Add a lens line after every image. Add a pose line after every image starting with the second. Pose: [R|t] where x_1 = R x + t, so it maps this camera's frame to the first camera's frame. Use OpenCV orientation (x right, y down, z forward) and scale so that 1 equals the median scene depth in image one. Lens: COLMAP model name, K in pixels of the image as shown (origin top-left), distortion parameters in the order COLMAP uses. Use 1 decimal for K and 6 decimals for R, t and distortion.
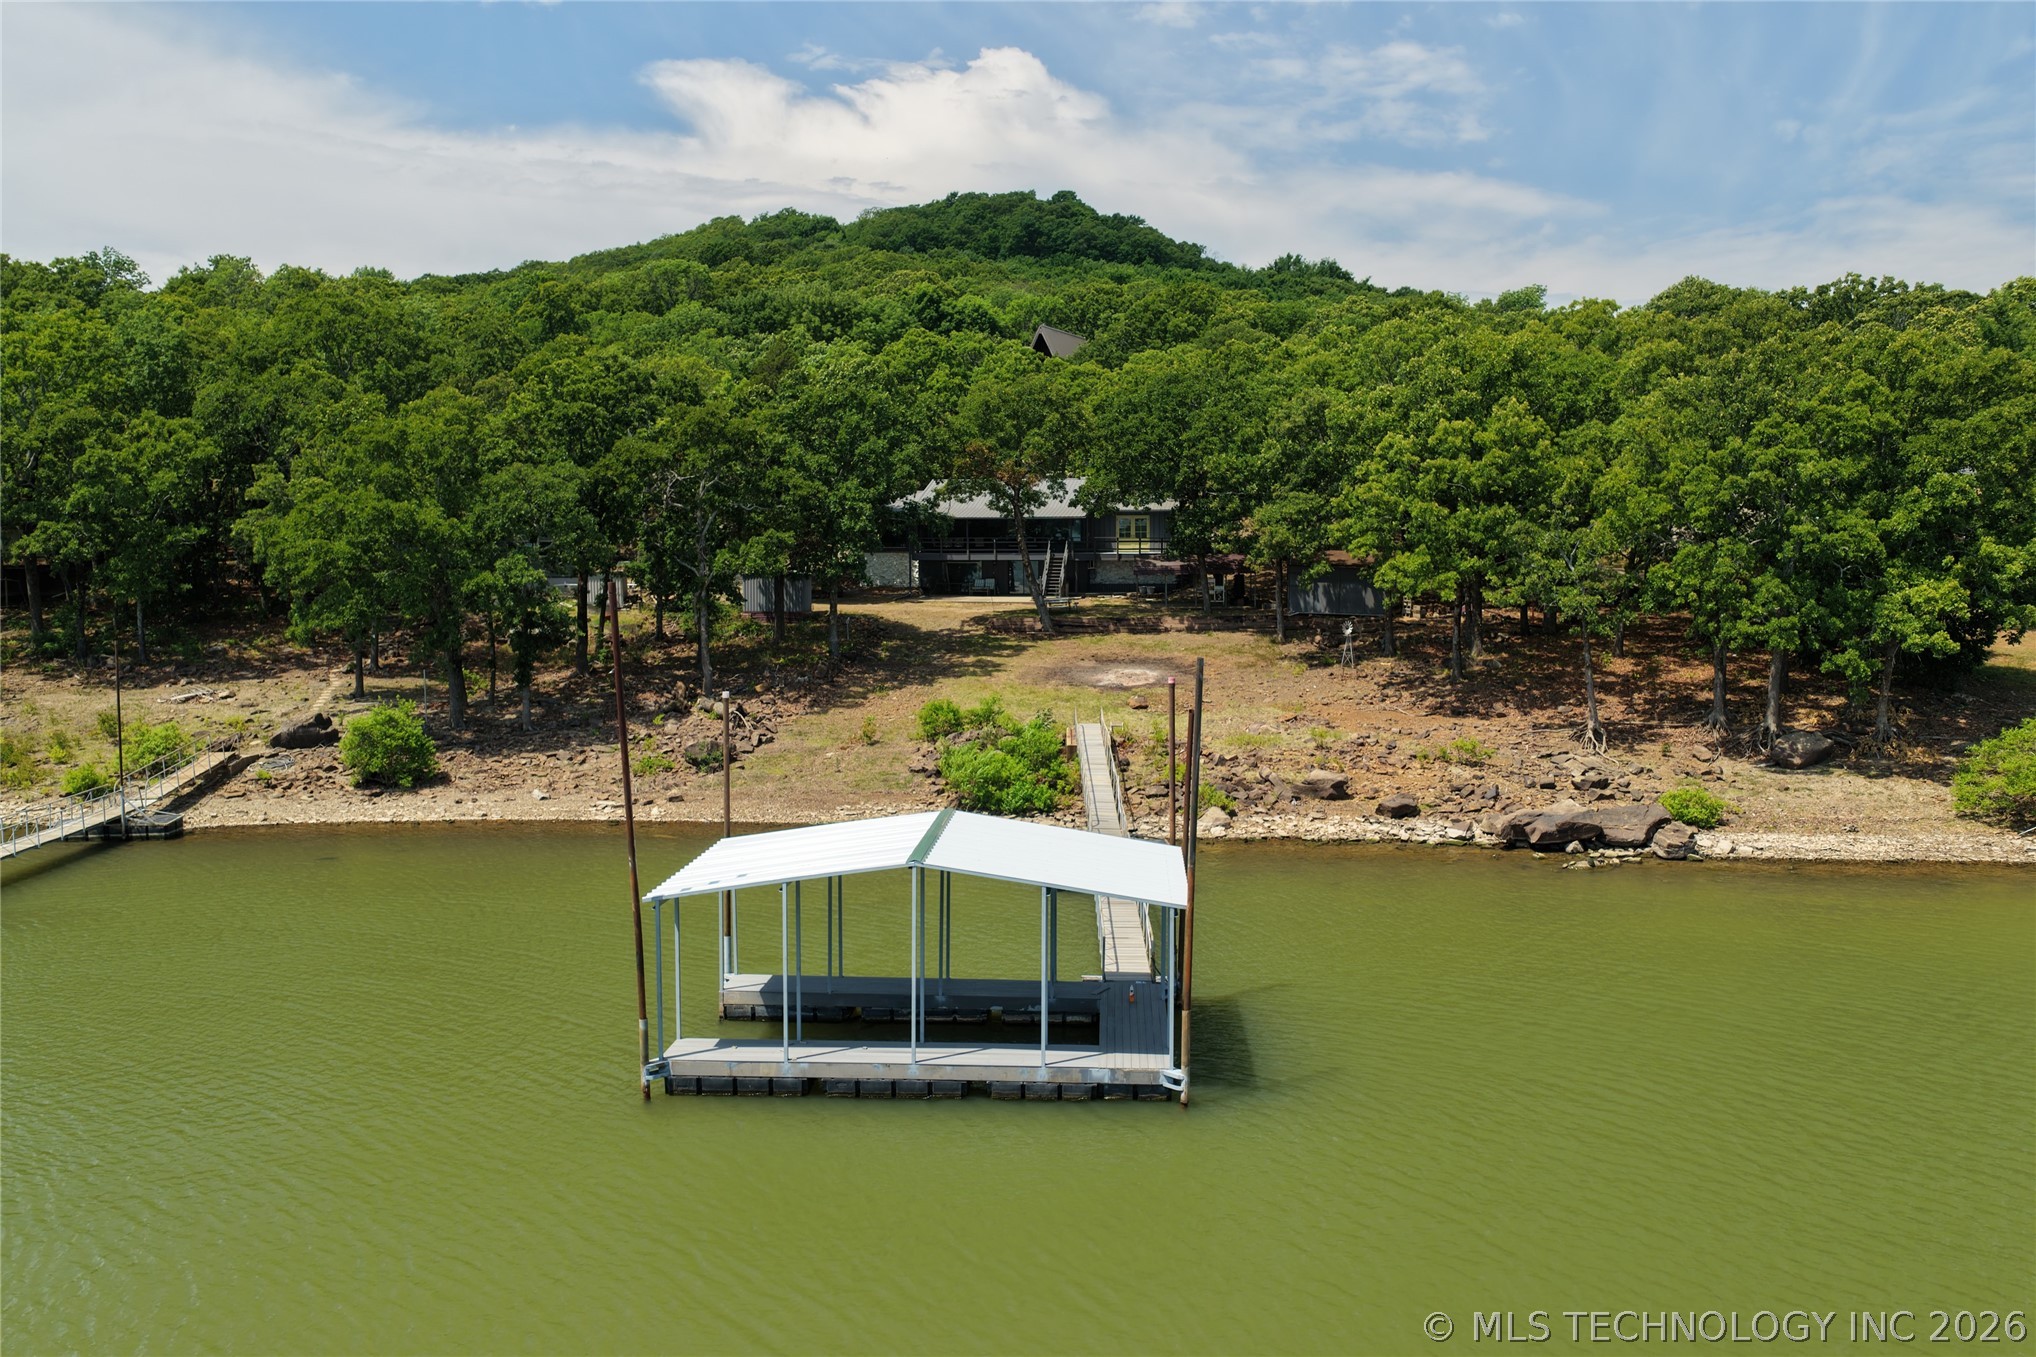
lens RADIAL K [[1660.4, 0, 1016.5], [0, 1660.4, 679.2], [0, 0, 1]] dist [-0.011009, 0.028397]
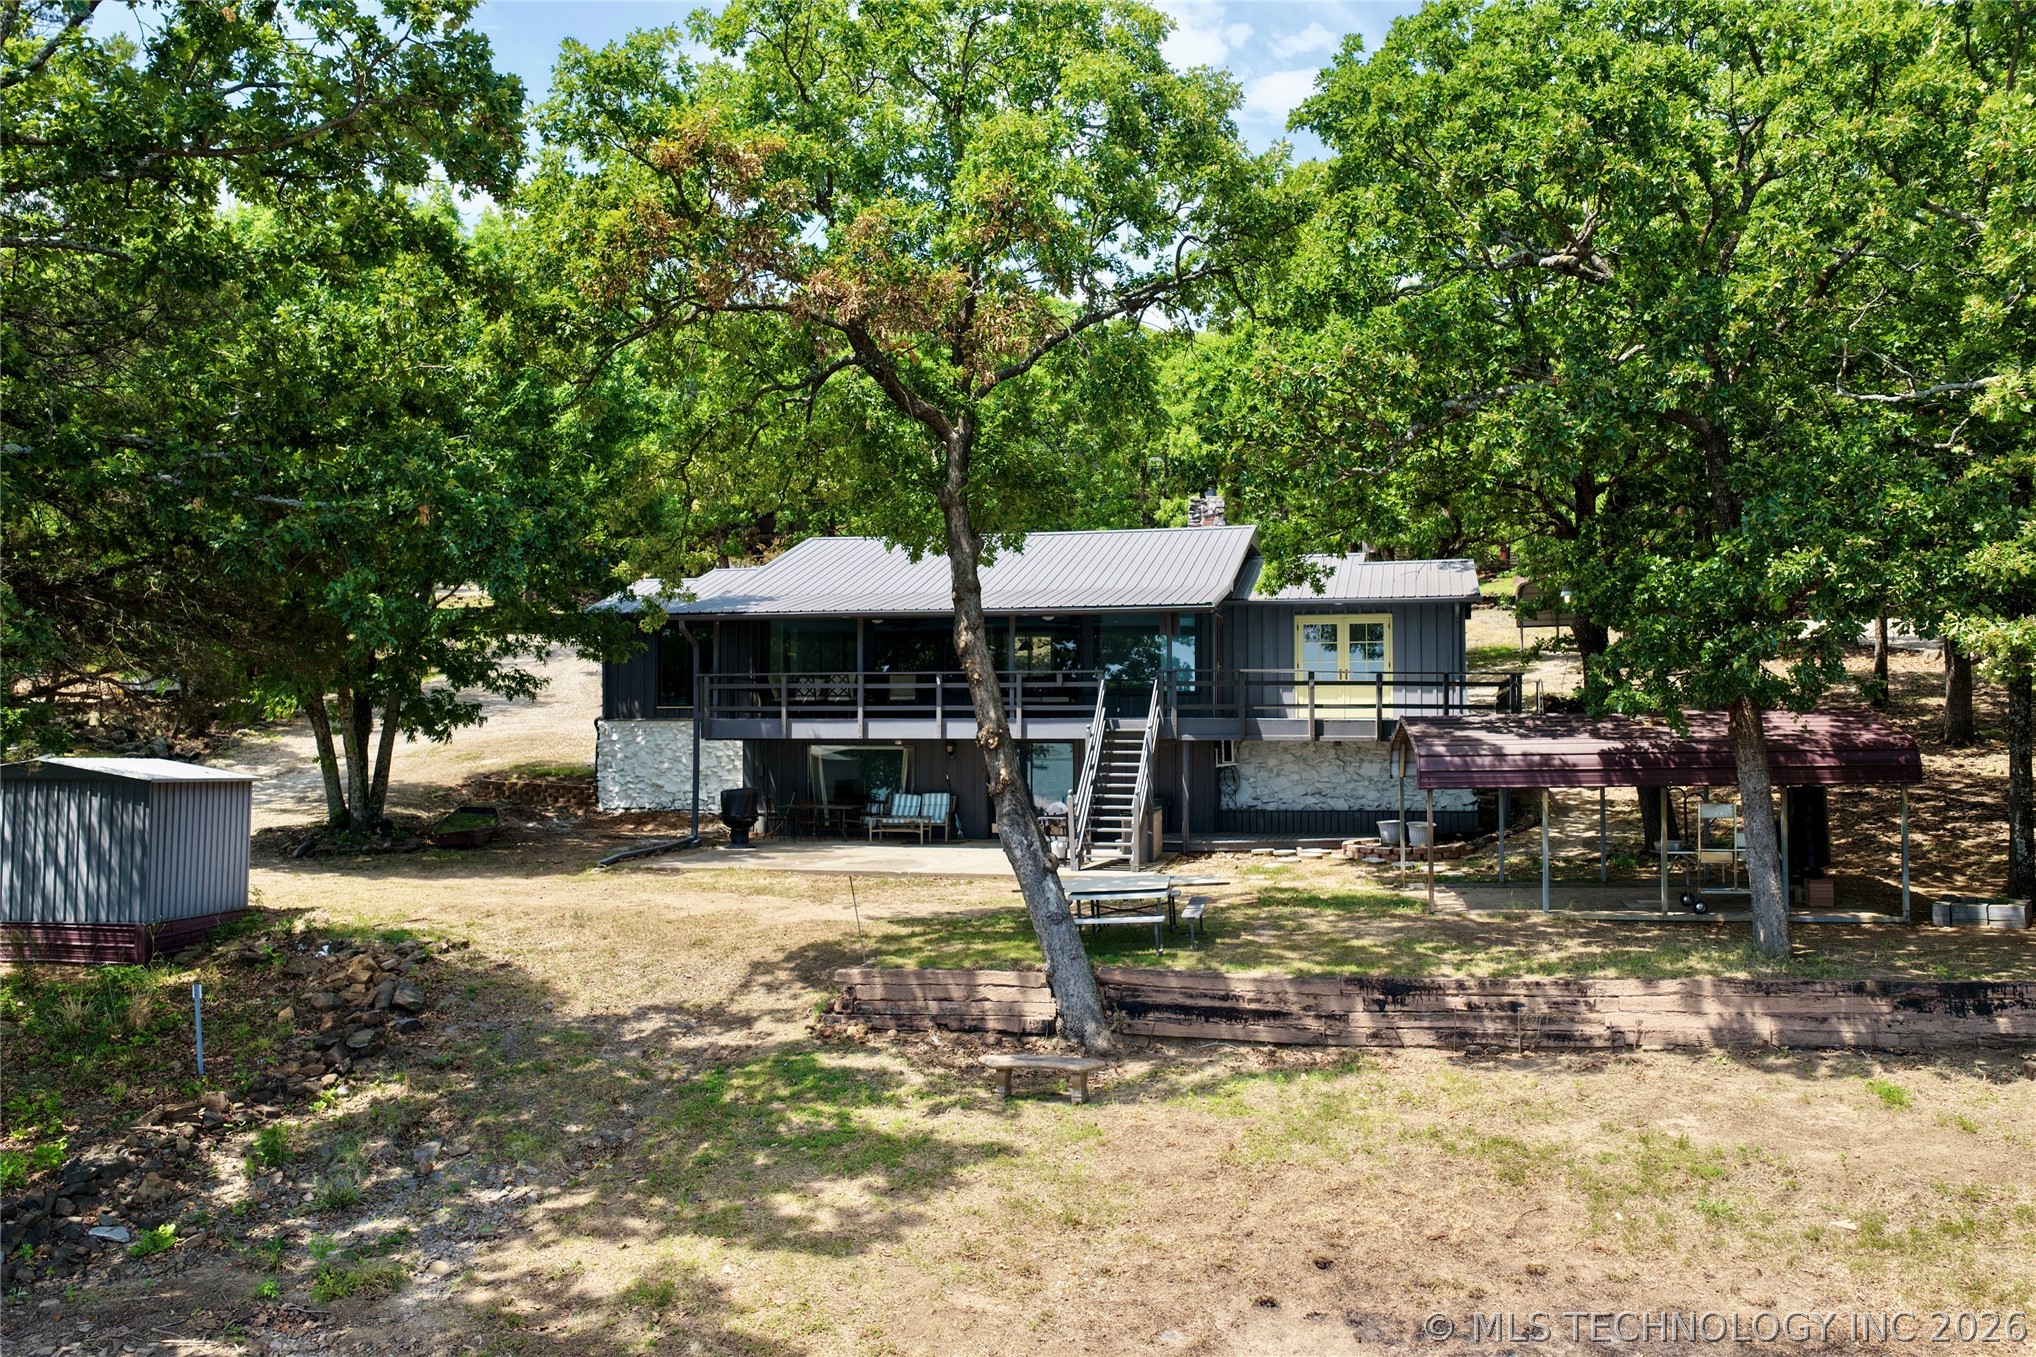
lens RADIAL K [[1660.4, 0, 1018.4], [0, 1660.4, 676.9], [0, 0, 1]] dist [-0.011009, 0.028397]
pose [[0.998931, 0.001561, -0.046191, 0.019333], [-0.007211, 0.992453, -0.122413, -0.045694], [0.045651, 0.122615, 0.991404, 0.705812]]
